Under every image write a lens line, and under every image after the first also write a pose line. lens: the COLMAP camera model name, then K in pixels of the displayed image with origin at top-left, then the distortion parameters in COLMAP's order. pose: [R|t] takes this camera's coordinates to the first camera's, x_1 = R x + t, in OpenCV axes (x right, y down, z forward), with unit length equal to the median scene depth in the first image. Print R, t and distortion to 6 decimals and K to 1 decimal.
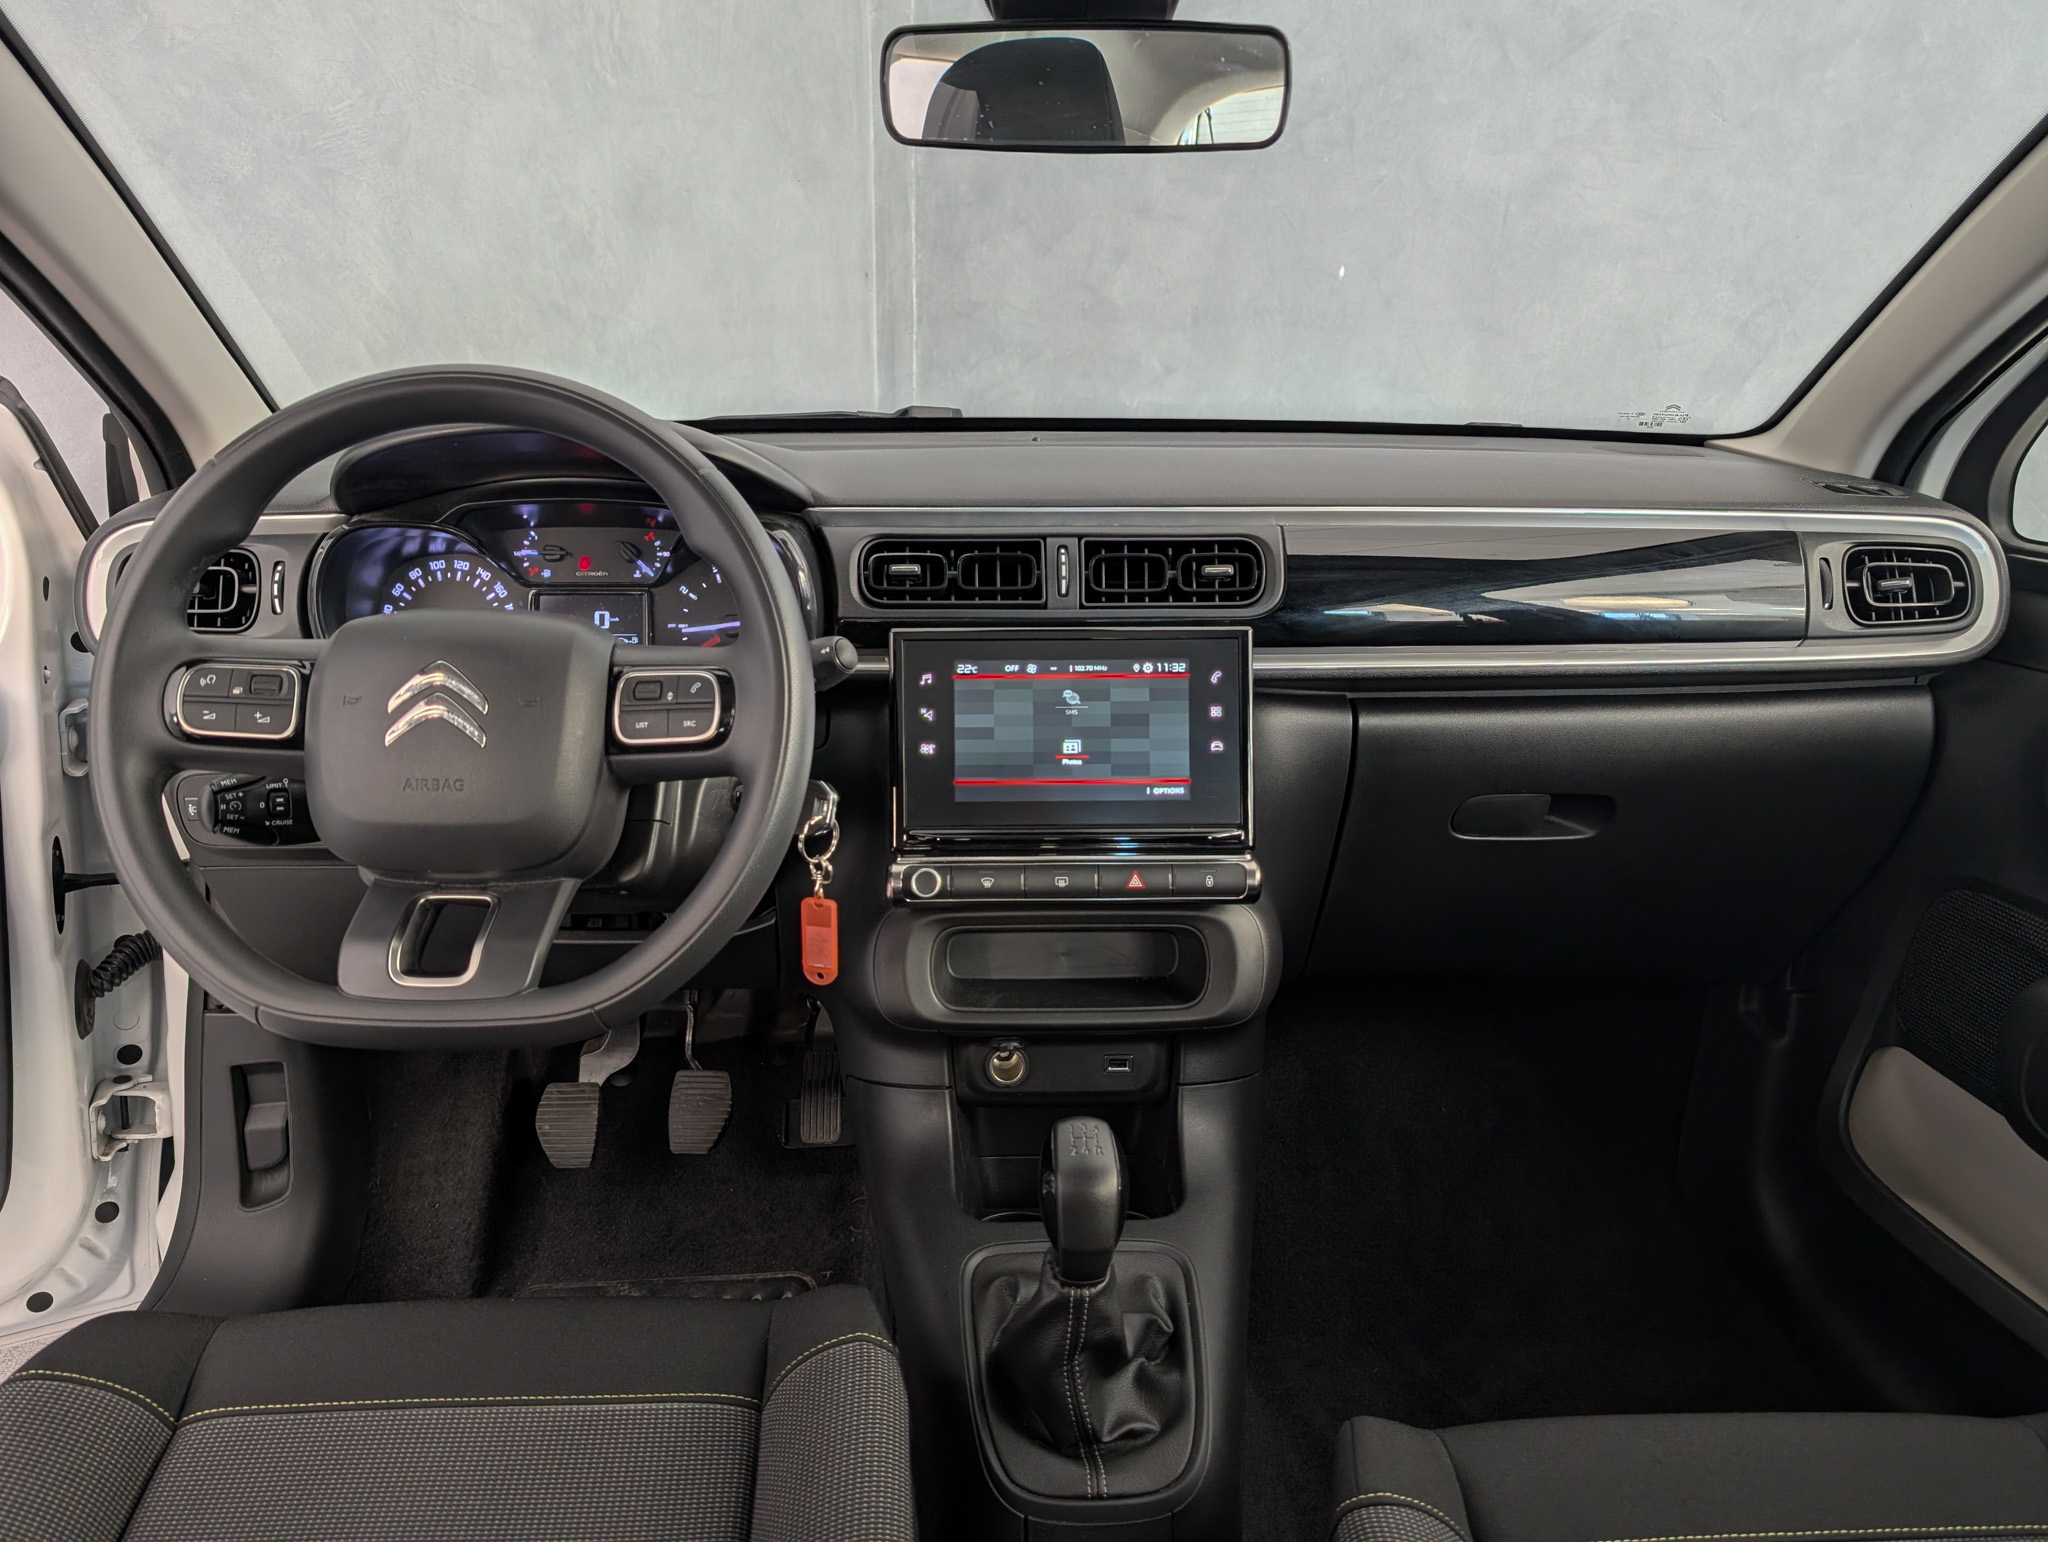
lens RADIAL K [[1509.8, 0, 1069.3], [0, 1509.8, 762.6], [0, 0, 1]] dist [0.005214, -0.007919]
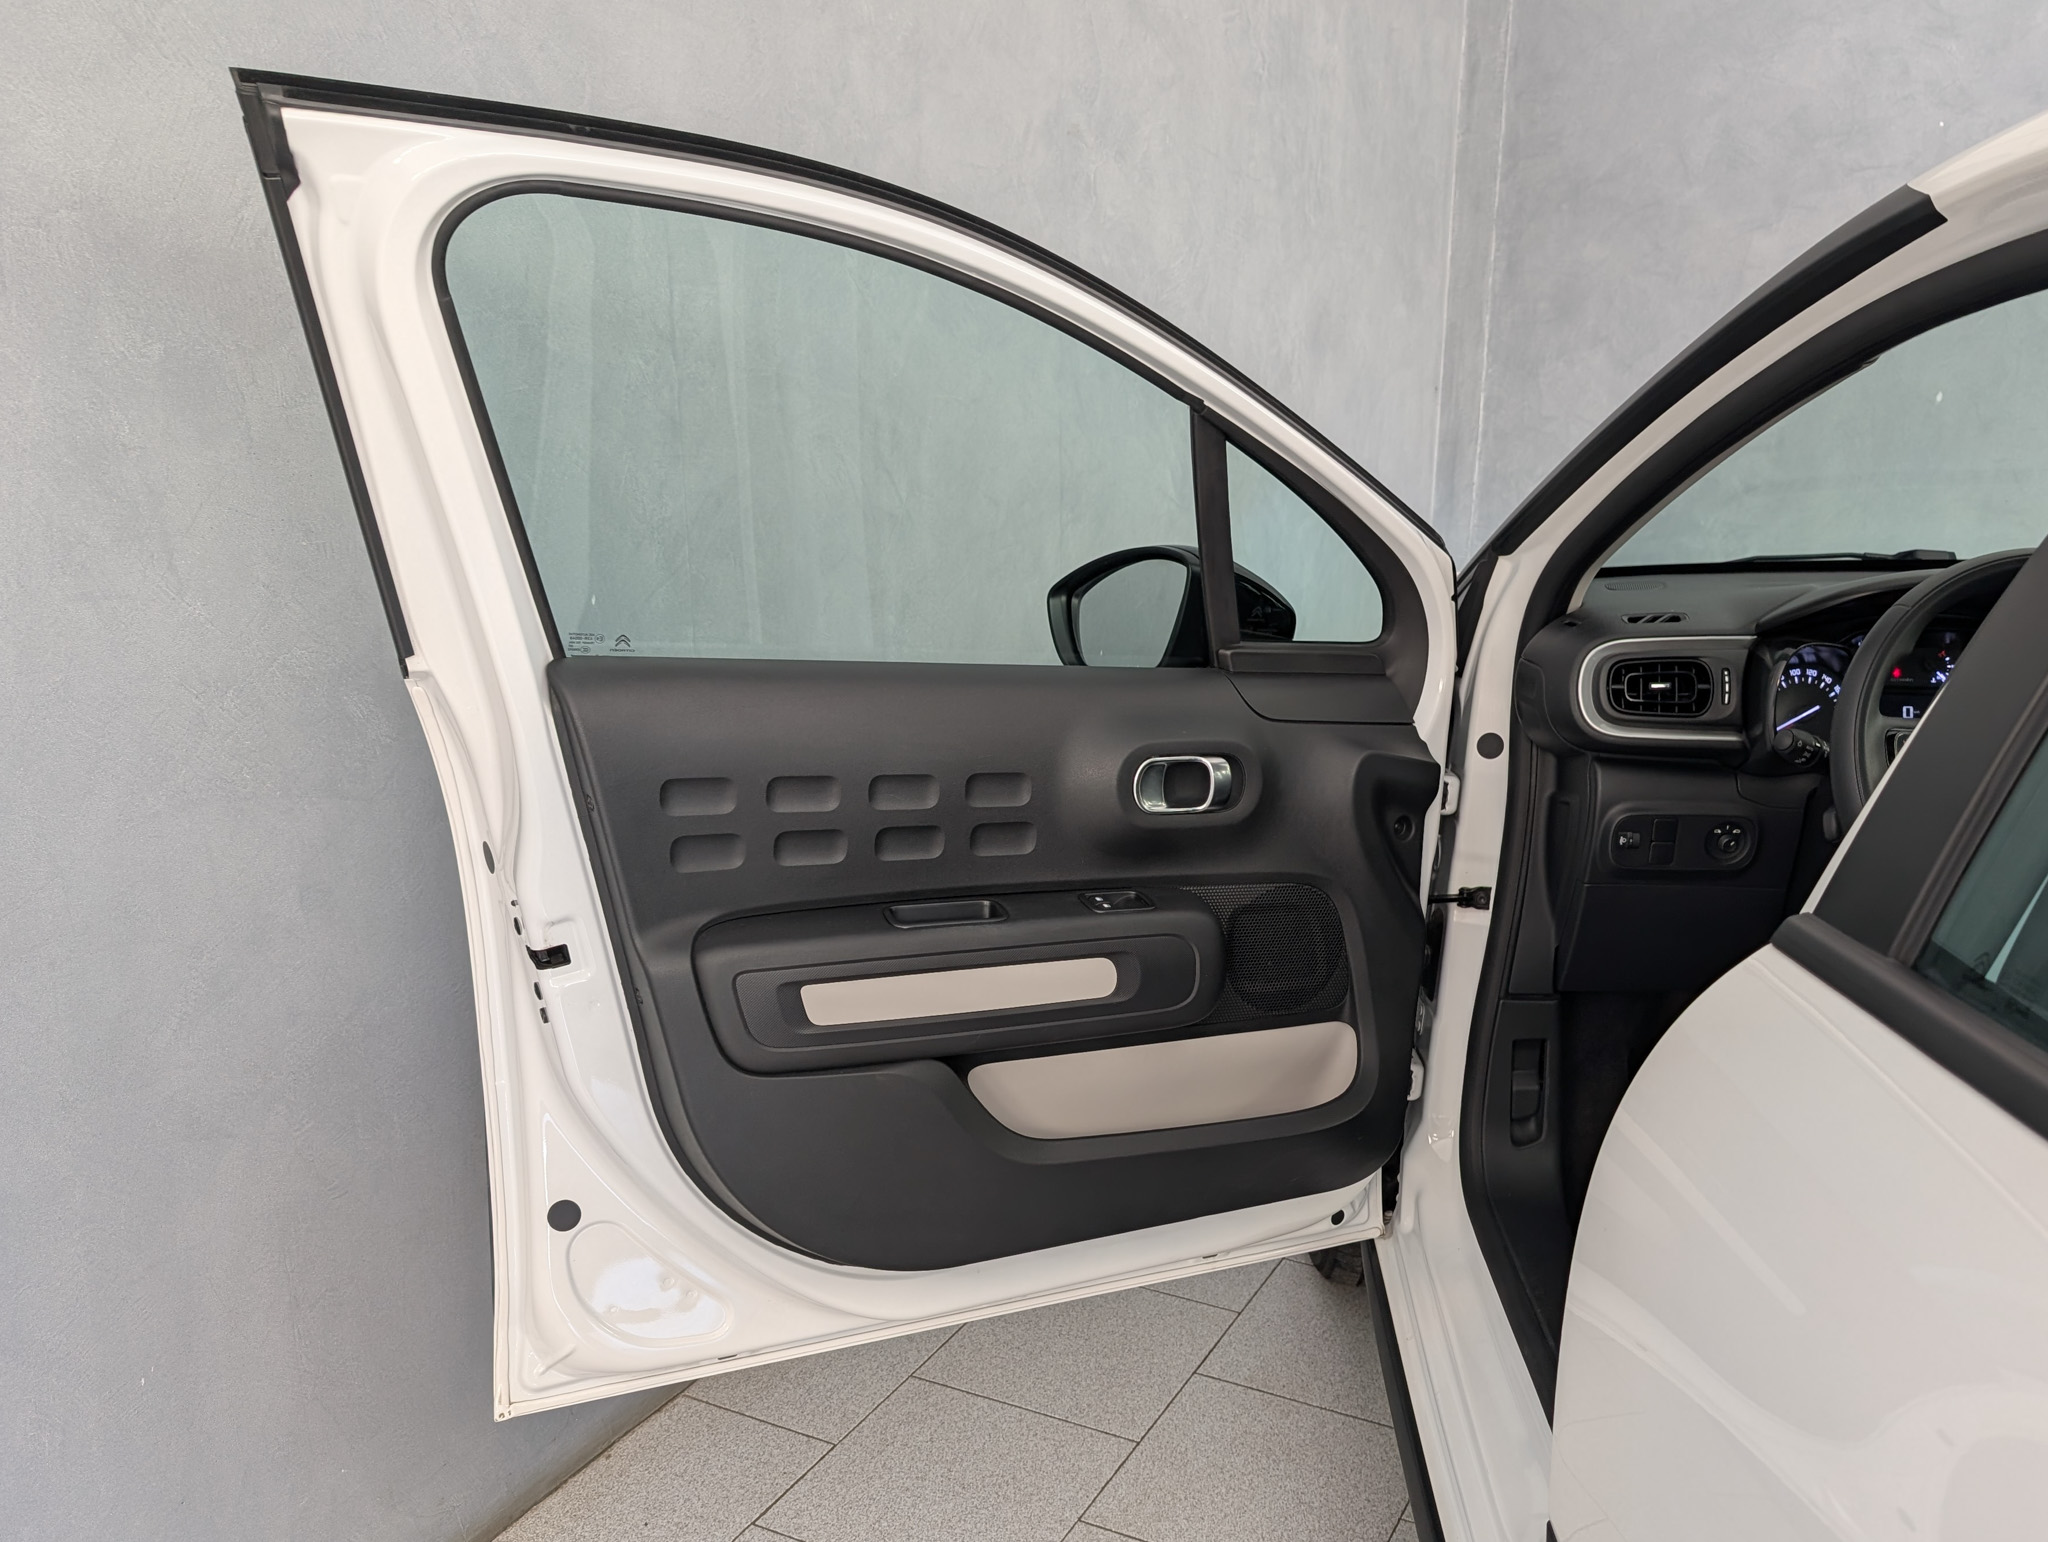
lens RADIAL K [[1834.9, 0, 1066.0], [0, 1834.9, 874.8], [0, 0, 1]] dist [-0.010097, -0.006228]
pose [[0.998392, 0.020989, -0.052654, -1.052798], [-0.022137, 0.999528, -0.021324, 0.117067], [0.052182, 0.022455, 0.998385, -0.787859]]
